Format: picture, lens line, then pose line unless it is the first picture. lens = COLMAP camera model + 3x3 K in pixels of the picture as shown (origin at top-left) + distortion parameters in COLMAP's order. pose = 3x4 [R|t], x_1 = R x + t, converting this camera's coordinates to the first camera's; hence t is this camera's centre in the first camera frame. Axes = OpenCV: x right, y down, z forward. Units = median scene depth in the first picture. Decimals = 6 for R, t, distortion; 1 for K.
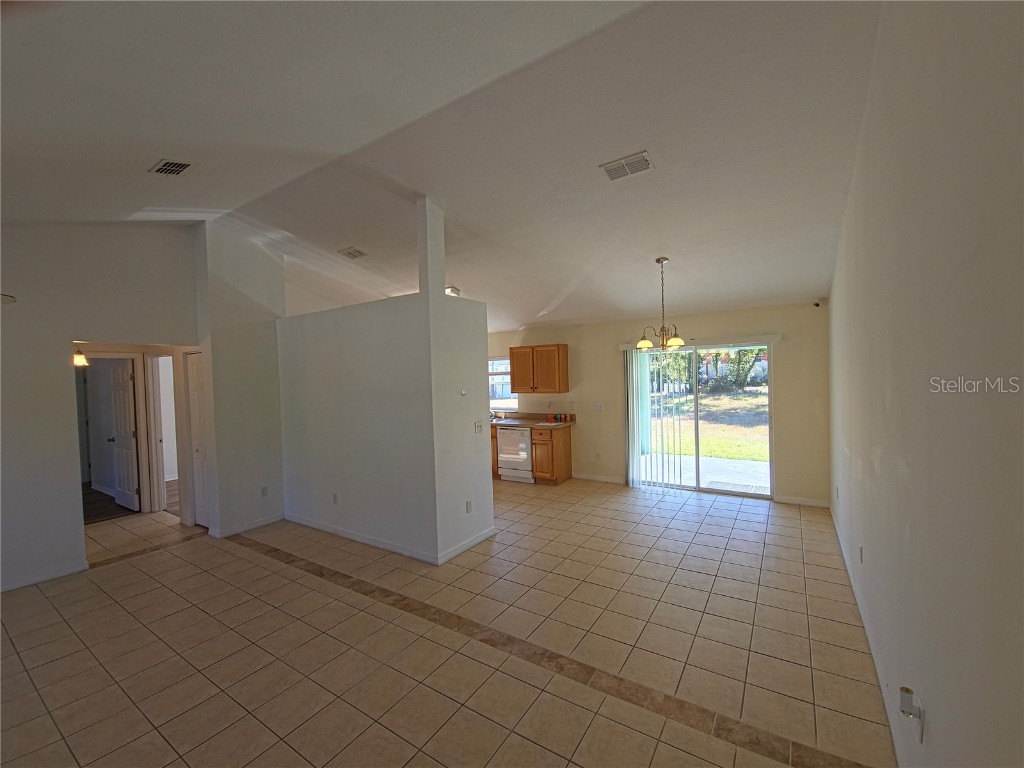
lens RADIAL K [[423.2, 0, 511.4], [0, 423.2, 380.2], [0, 0, 1]] dist [0.000150, -0.004744]
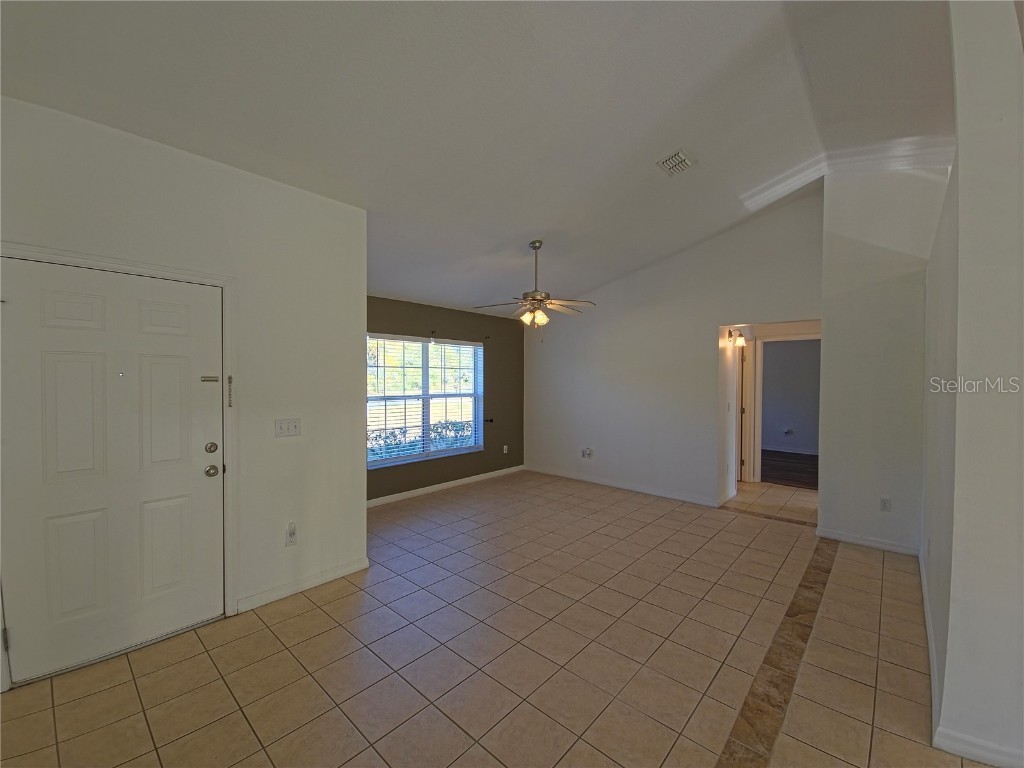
lens RADIAL K [[423.2, 0, 514.1], [0, 423.2, 382.4], [0, 0, 1]] dist [0.000150, -0.004744]
pose [[-0.154596, 0.042648, -0.987057, 0.319160], [-0.017080, 0.998803, 0.045831, 0.030654], [0.987830, 0.023945, -0.153683, 0.603545]]
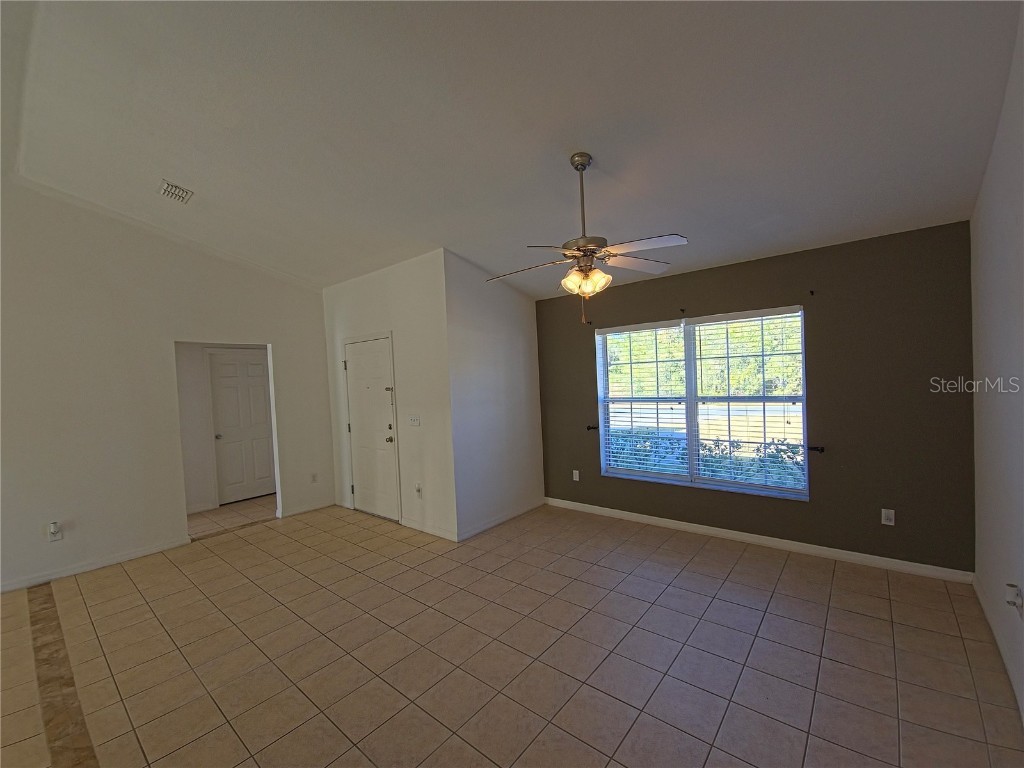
lens RADIAL K [[423.2, 0, 503.6], [0, 423.2, 385.9], [0, 0, 1]] dist [0.000150, -0.004744]
pose [[-0.988920, 0.078407, 0.126057, -0.756360], [0.082740, 0.996134, 0.029500, 0.046975], [-0.123257, 0.039603, -0.991584, 1.197104]]
